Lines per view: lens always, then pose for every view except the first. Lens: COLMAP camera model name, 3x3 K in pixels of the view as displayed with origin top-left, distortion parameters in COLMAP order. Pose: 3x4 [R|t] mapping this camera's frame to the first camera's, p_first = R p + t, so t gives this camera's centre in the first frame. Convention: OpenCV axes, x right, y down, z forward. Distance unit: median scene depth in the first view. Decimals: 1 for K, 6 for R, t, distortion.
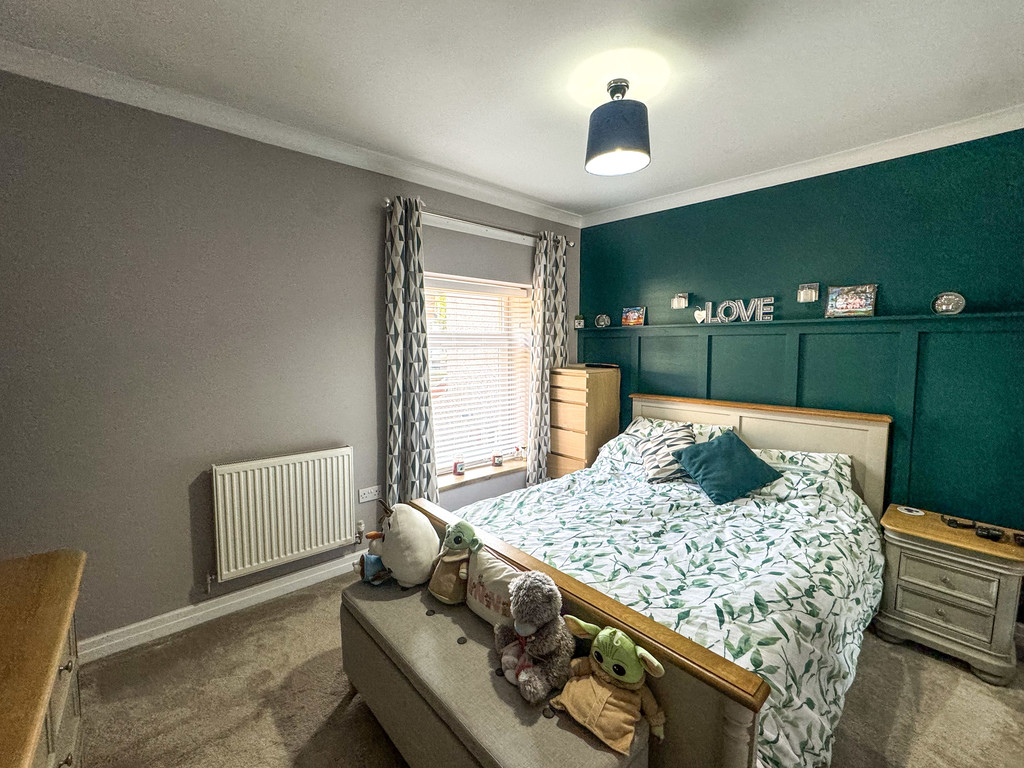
lens RADIAL K [[424.8, 0, 510.0], [0, 424.8, 382.6], [0, 0, 1]] dist [-0.005939, 0.000246]
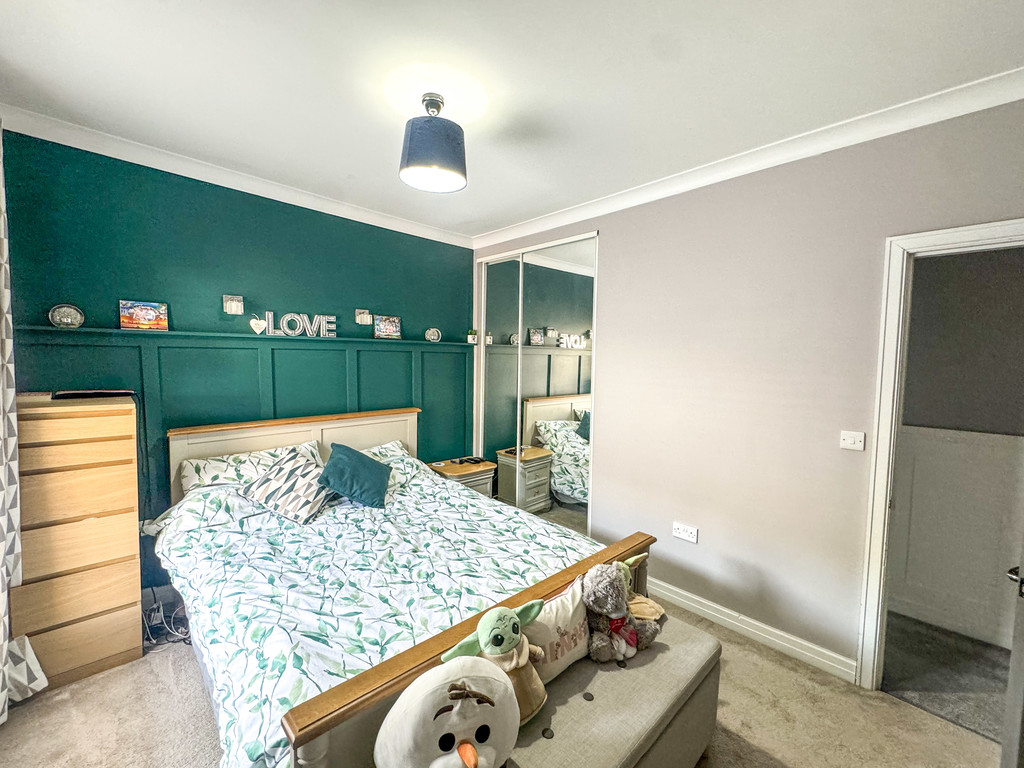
lens RADIAL K [[424.8, 0, 510.0], [0, 424.8, 382.6], [0, 0, 1]] dist [-0.005939, 0.000246]
pose [[-0.026184, -0.063987, 0.997607, -0.540422], [0.072366, 0.995210, 0.065732, -0.075143], [-0.997034, 0.073914, -0.021428, 0.631308]]
